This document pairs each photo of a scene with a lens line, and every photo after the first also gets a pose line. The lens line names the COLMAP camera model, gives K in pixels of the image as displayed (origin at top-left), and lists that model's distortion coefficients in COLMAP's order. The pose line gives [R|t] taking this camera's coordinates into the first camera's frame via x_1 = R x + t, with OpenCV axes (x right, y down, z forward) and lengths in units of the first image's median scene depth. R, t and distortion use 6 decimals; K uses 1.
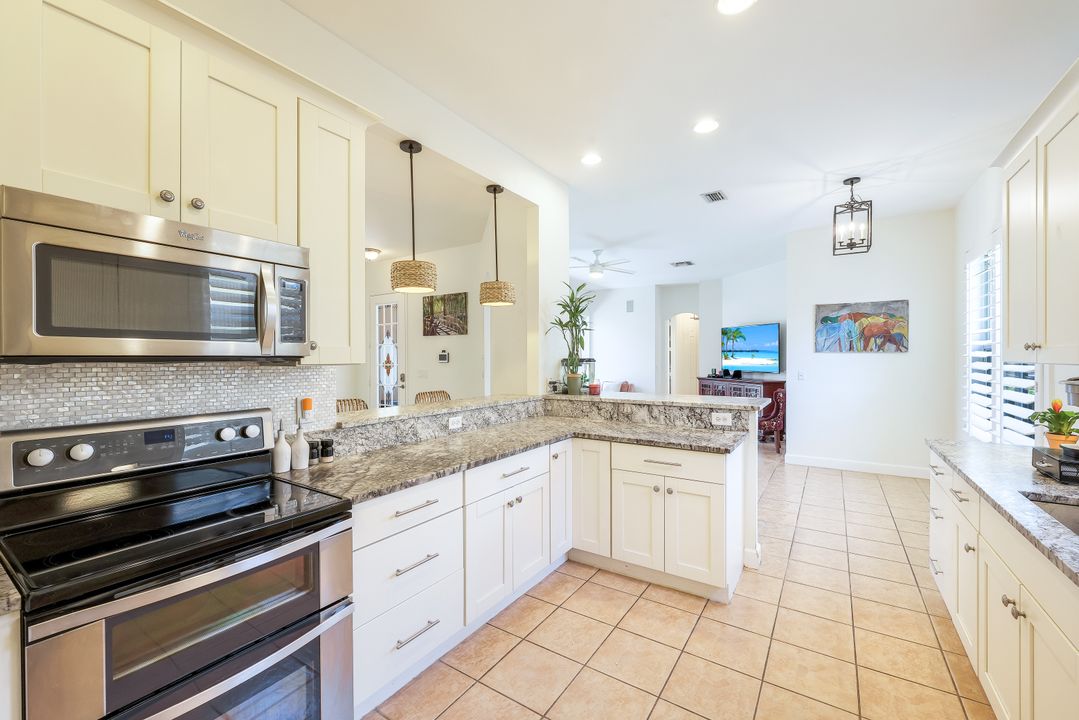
lens RADIAL K [[438.5, 0, 540.1], [0, 438.5, 359.3], [0, 0, 1]] dist [-0.001752, -0.000141]
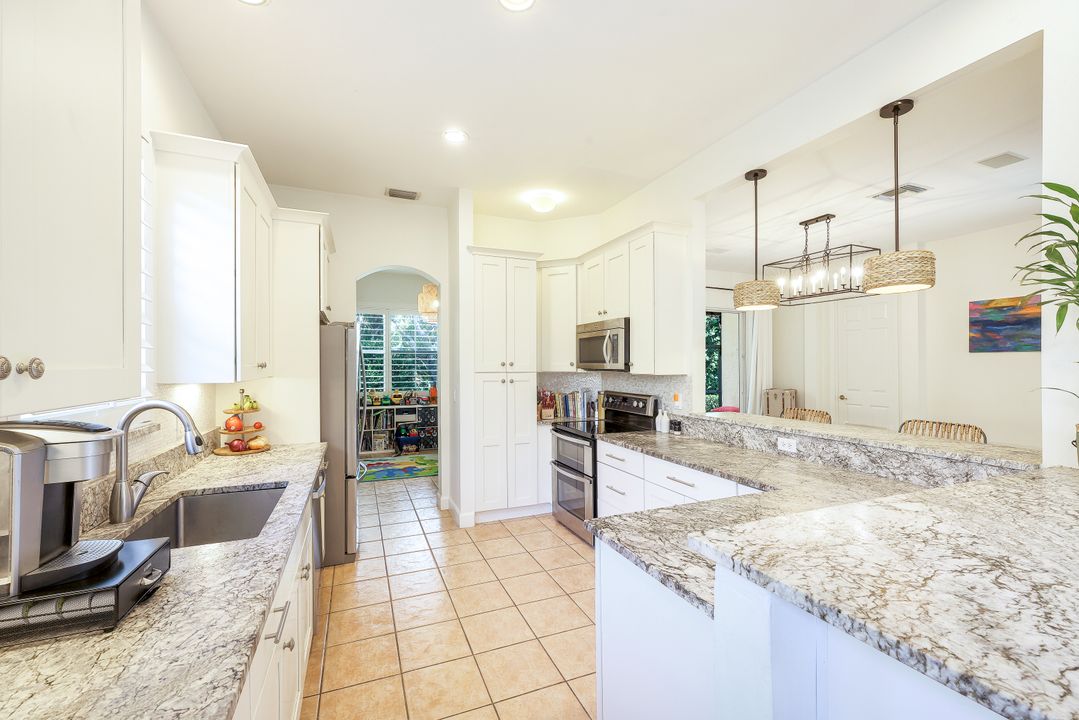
lens RADIAL K [[438.5, 0, 535.6], [0, 438.5, 371.4], [0, 0, 1]] dist [-0.001752, -0.000141]
pose [[-0.559049, 0.015898, -0.828982, 0.554158], [-0.001392, 0.999797, 0.020112, -0.014924], [0.829133, 0.012397, -0.558913, 0.714467]]
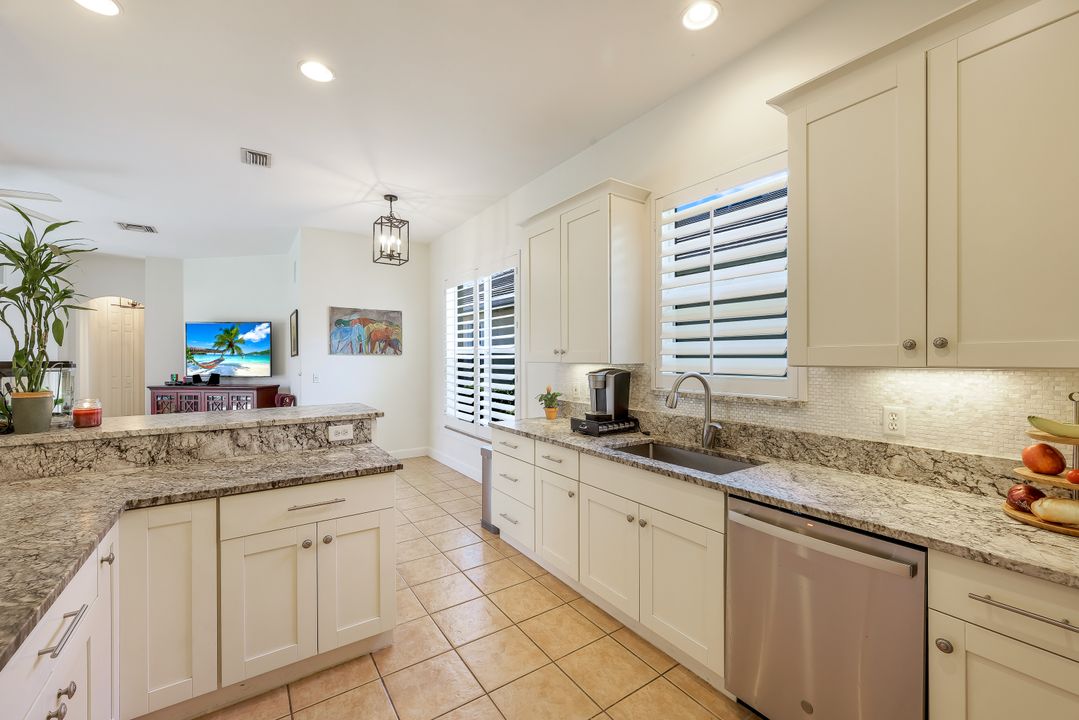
lens RADIAL K [[438.5, 0, 539.2], [0, 438.5, 358.1], [0, 0, 1]] dist [-0.001752, -0.000141]
pose [[0.377621, 0.001791, 0.925958, -0.151587], [0.005495, 0.999976, -0.004175, -0.000297], [-0.925944, 0.006665, 0.377602, 0.231711]]
